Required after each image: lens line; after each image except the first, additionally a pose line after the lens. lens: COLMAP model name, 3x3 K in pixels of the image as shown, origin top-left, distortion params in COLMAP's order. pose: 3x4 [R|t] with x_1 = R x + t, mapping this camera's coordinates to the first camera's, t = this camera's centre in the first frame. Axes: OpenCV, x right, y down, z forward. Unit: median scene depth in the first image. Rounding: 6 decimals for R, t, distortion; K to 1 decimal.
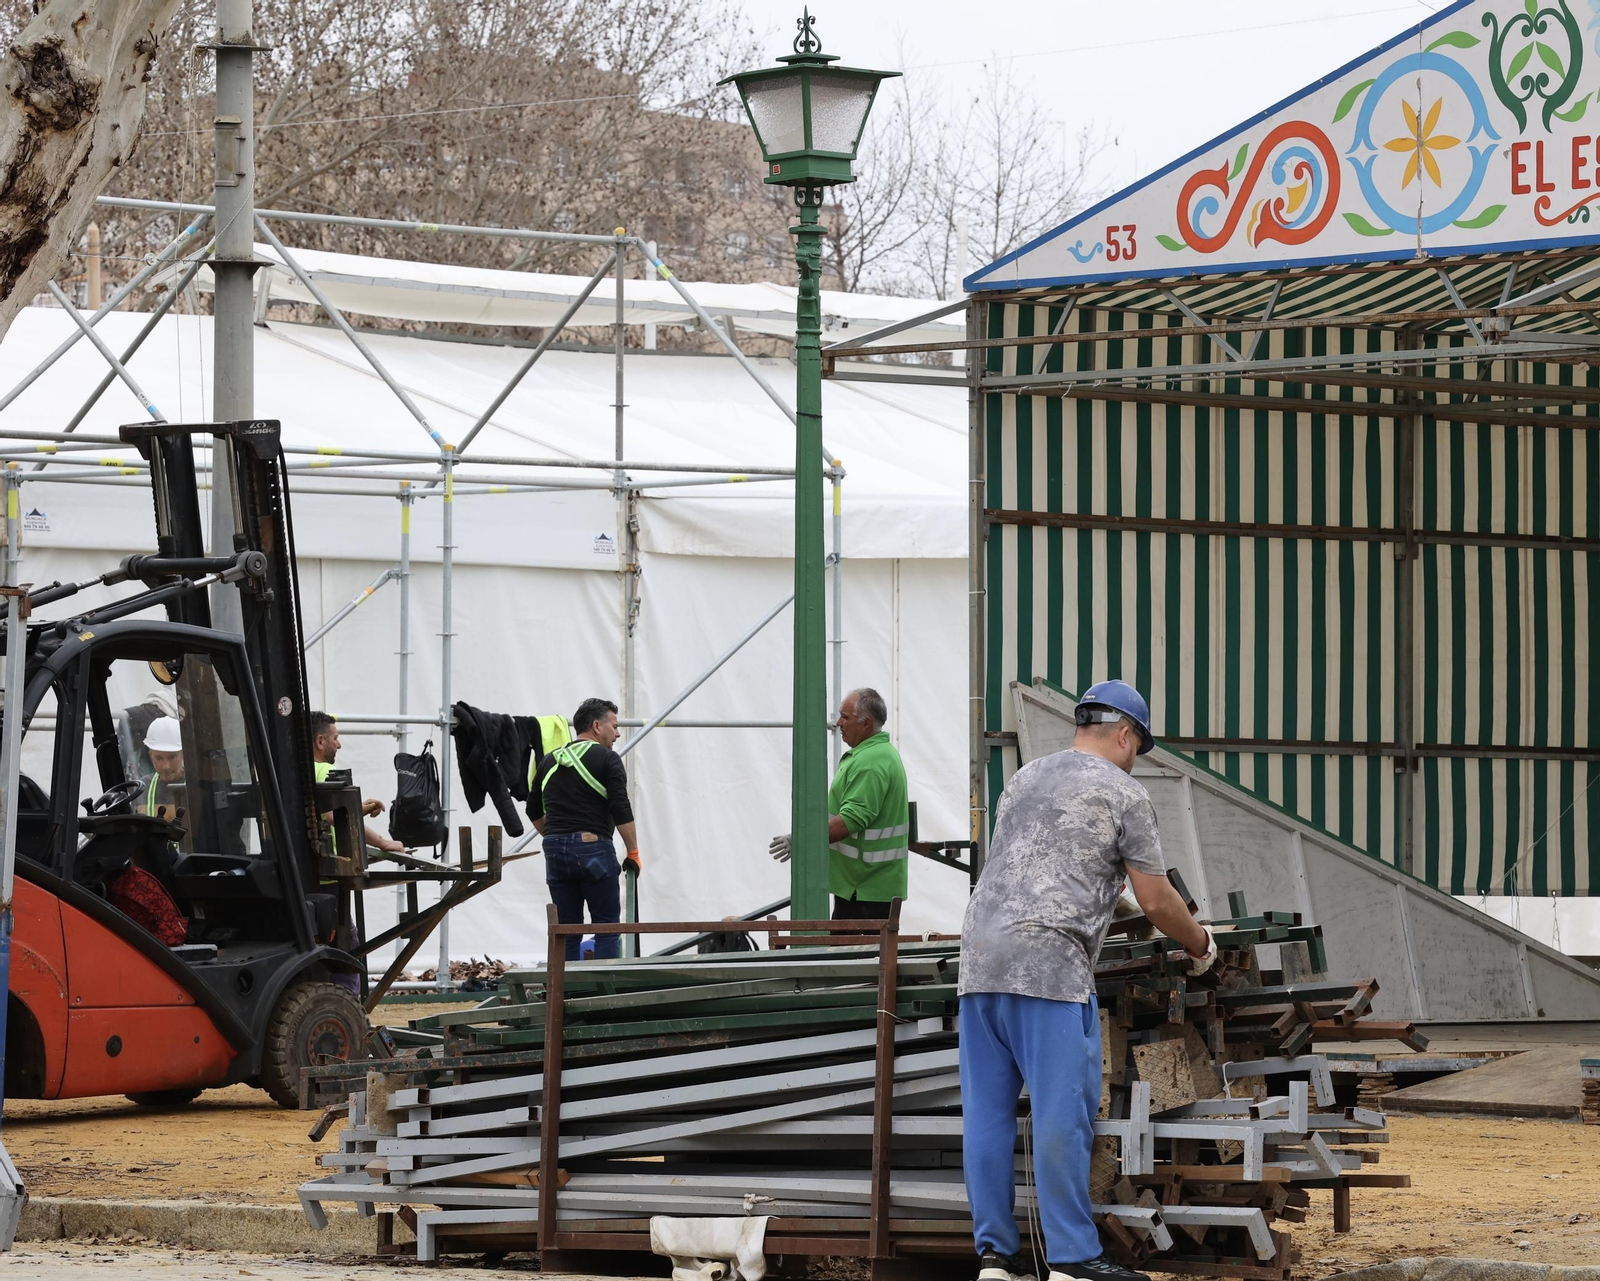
lens RADIAL K [[7255.3, 0, 799.8], [0, 7255.3, 637.0], [0, 0, 1]] dist [0.953605, 0.000000]
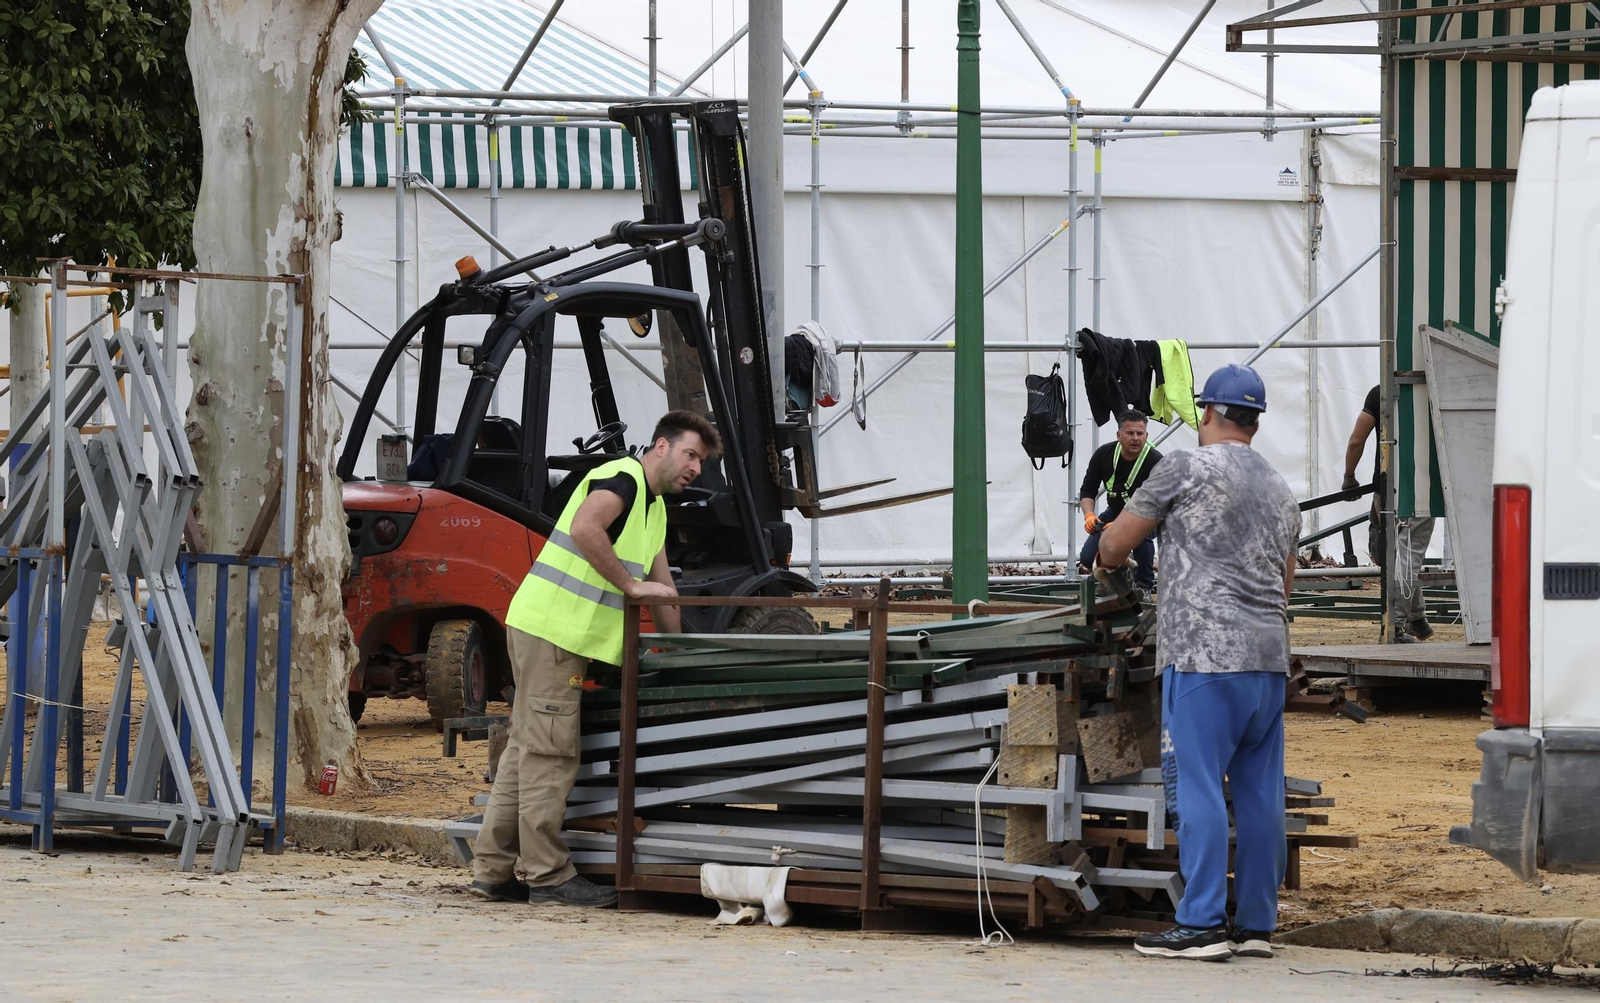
lens RADIAL K [[6118.2, 0, 800.7], [0, 6118.2, 508.3], [0, 0, 1]] dist [0.540501, 0.000000]
pose [[0.979793, -0.001571, -0.200010, 0.127228], [0.011674, 0.998713, 0.049347, -0.013537], [0.199675, -0.050685, 0.978550, 0.076653]]
